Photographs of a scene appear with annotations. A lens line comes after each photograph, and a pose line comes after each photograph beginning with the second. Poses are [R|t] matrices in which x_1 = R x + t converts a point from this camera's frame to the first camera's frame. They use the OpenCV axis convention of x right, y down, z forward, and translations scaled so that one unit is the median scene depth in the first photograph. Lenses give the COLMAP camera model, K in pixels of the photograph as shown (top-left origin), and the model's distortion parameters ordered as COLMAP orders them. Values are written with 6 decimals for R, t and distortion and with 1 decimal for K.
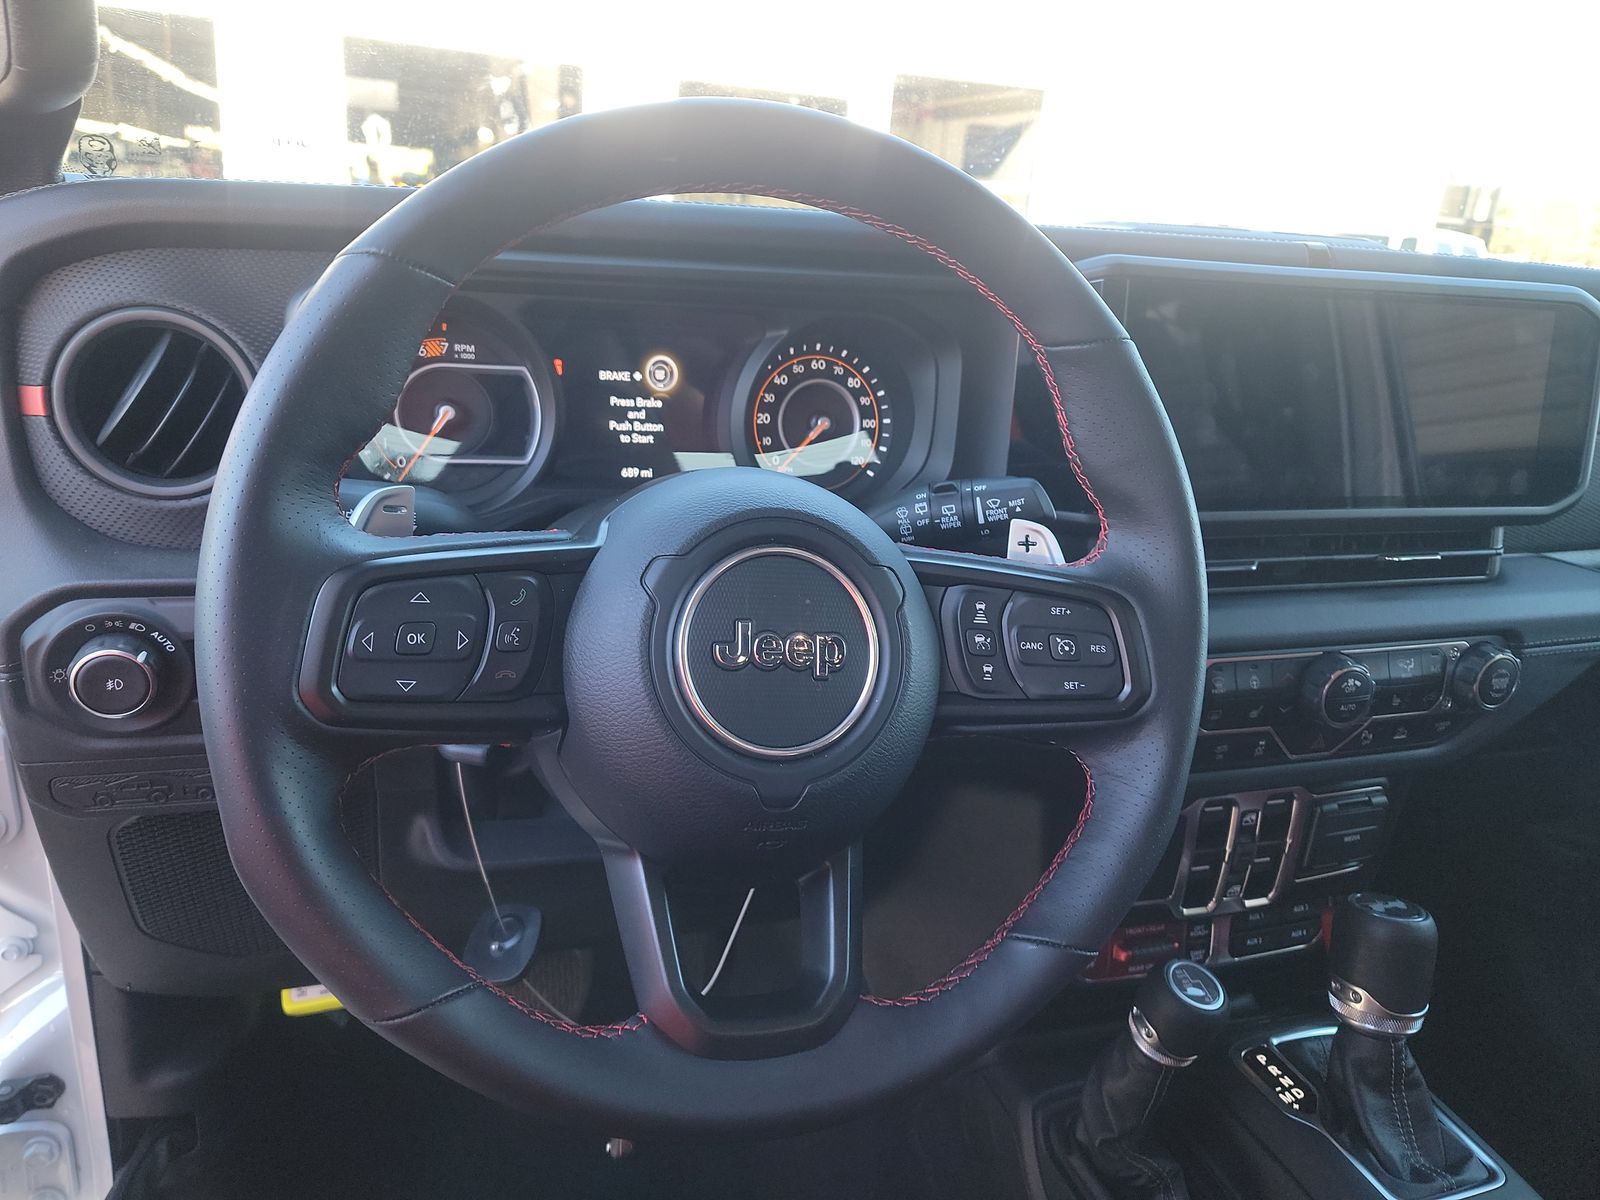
lens RADIAL K [[1158.4, 0, 776.3], [0, 1158.4, 592.3], [0, 0, 1]] dist [0.092405, -0.082945]
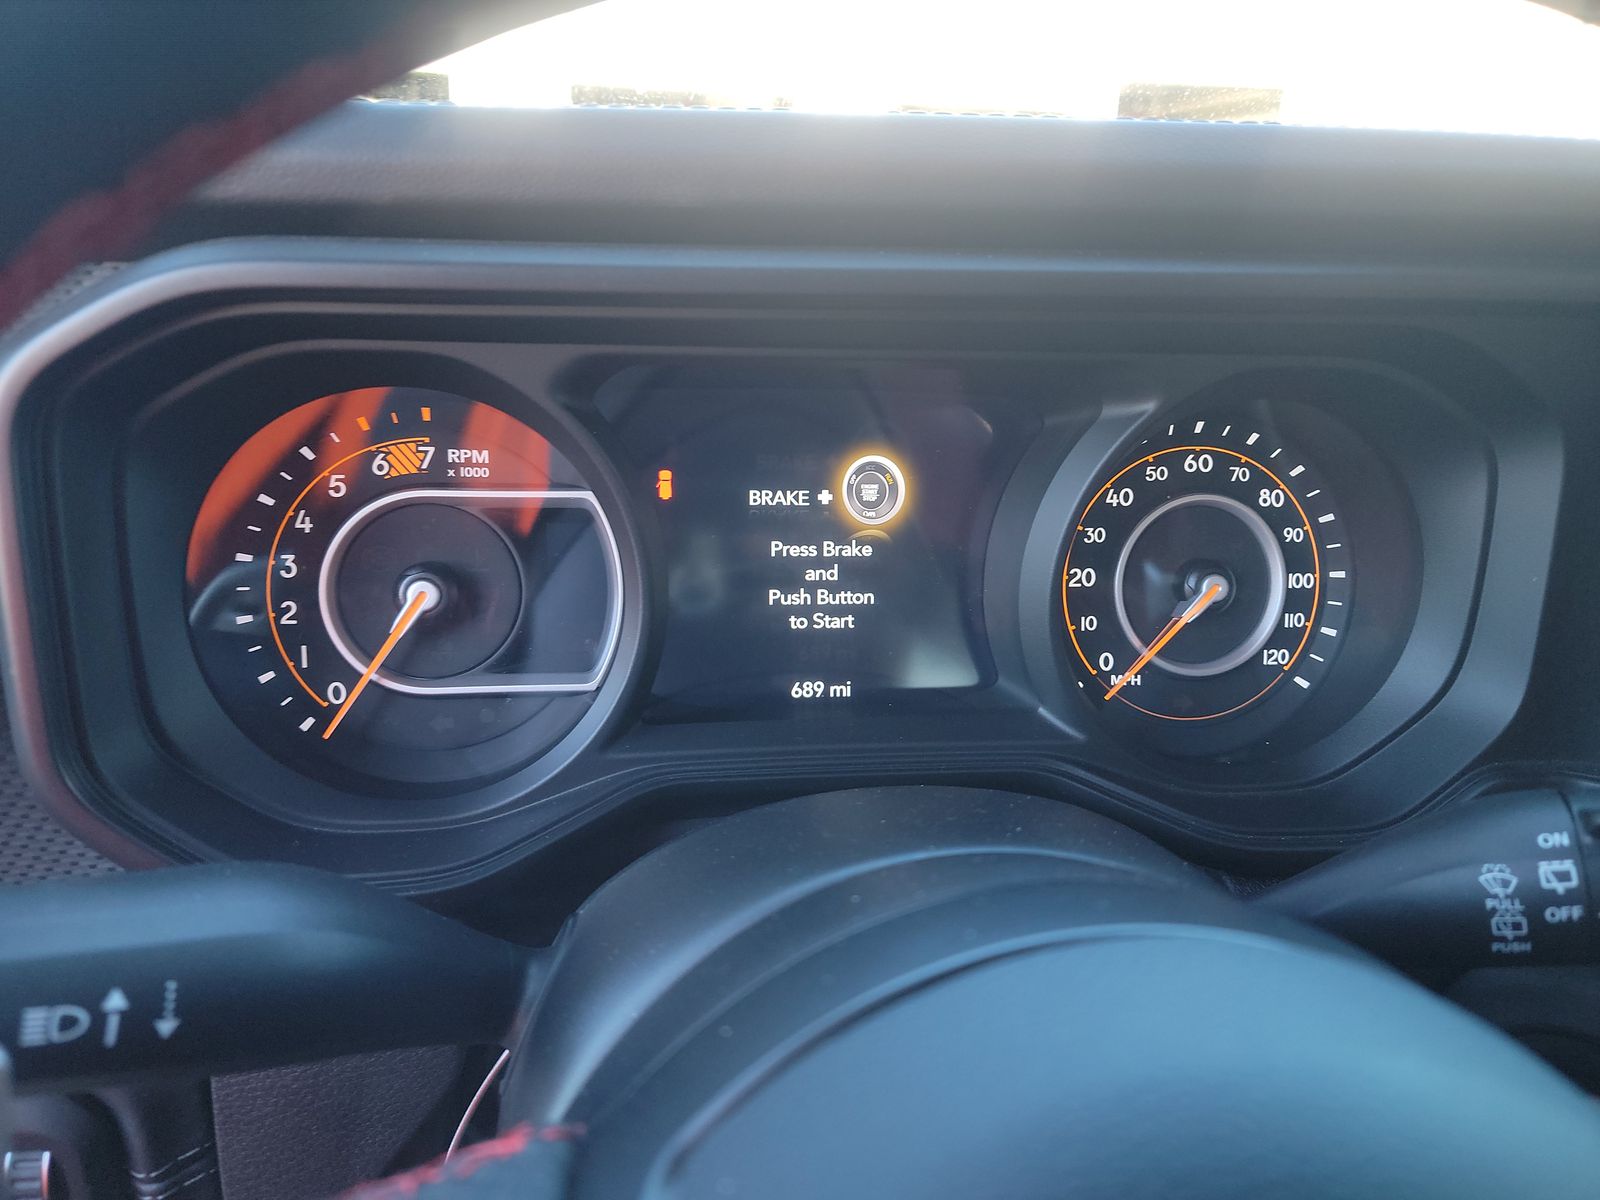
lens RADIAL K [[1156.0, 0, 800.0], [0, 1156.0, 600.0], [0, 0, 1]] dist [0.059272, -0.051894]
pose [[0.987406, 0.009272, -0.157935, -0.049541], [-0.011107, 0.999881, -0.010735, -0.130844], [0.157817, 0.012354, 0.987391, 0.492672]]
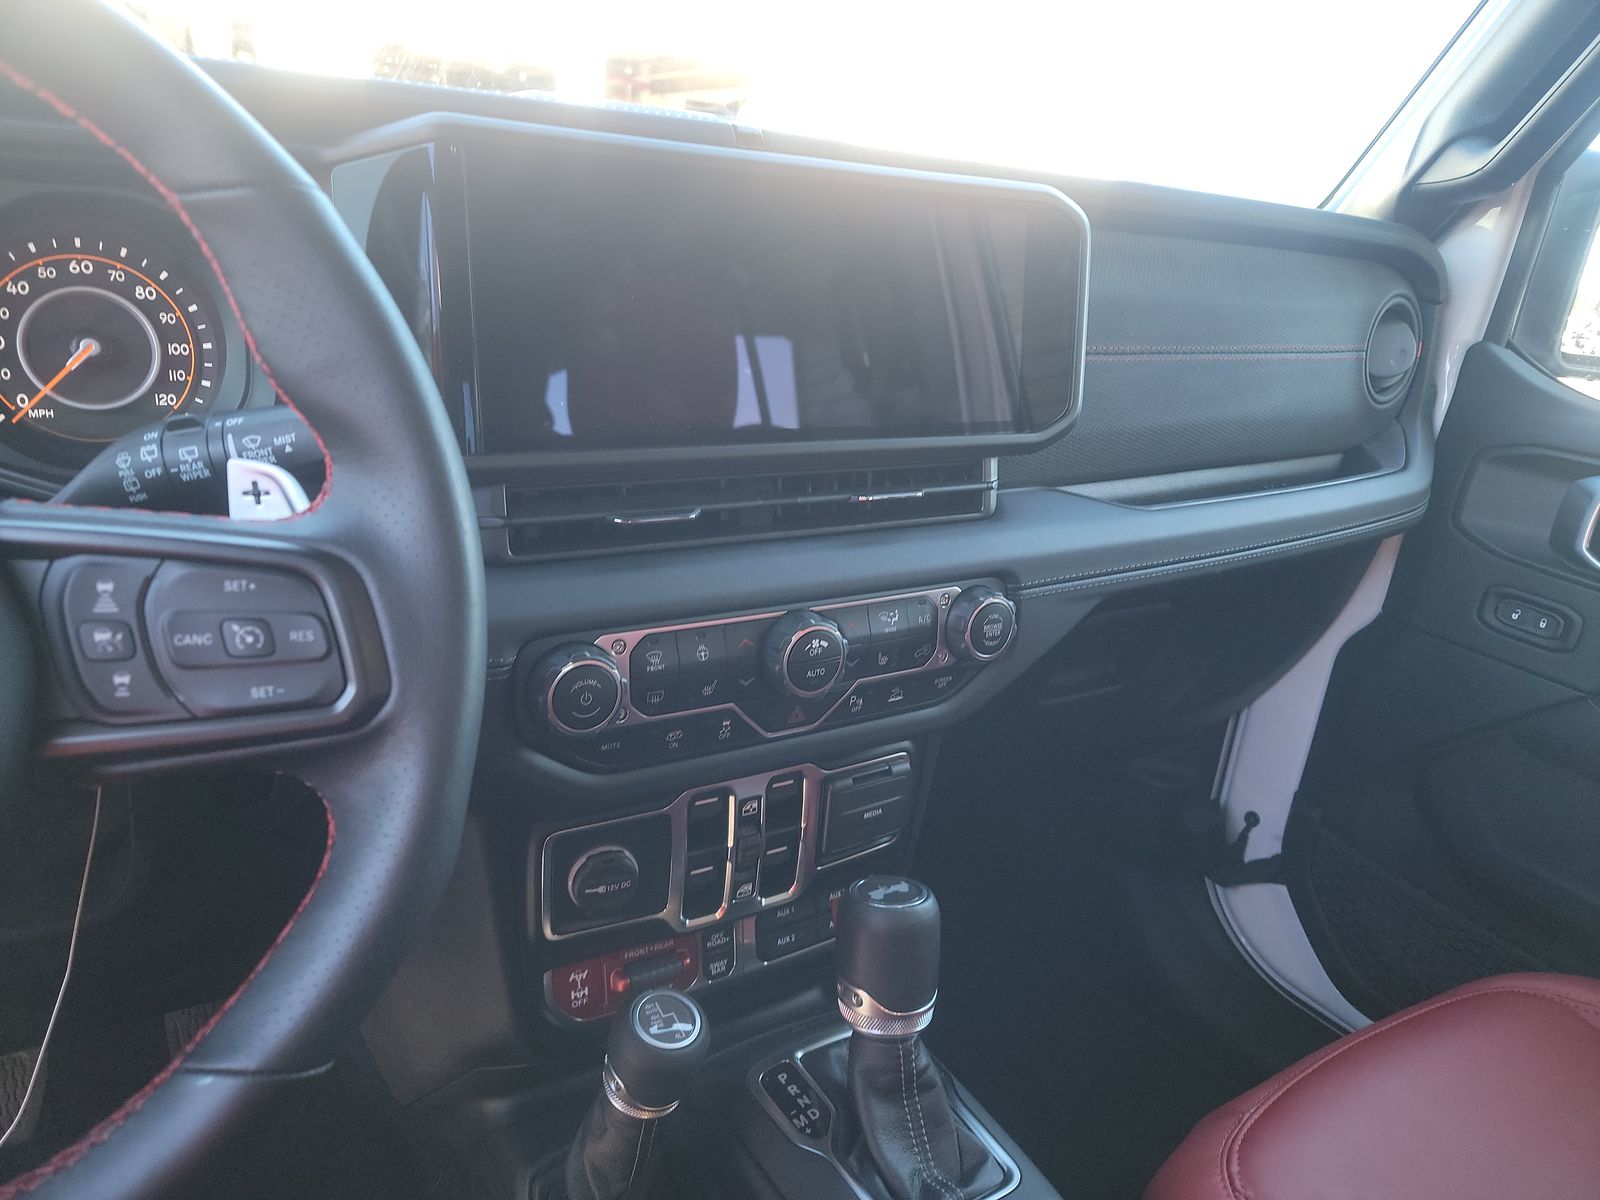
lens RADIAL K [[1156.0, 0, 800.0], [0, 1156.0, 600.0], [0, 0, 1]] dist [0.059272, -0.051894]
pose [[0.973220, -0.071490, 0.218478, 0.294072], [0.066286, 0.997317, 0.031068, 0.017778], [-0.220113, -0.015754, 0.975347, 0.181700]]
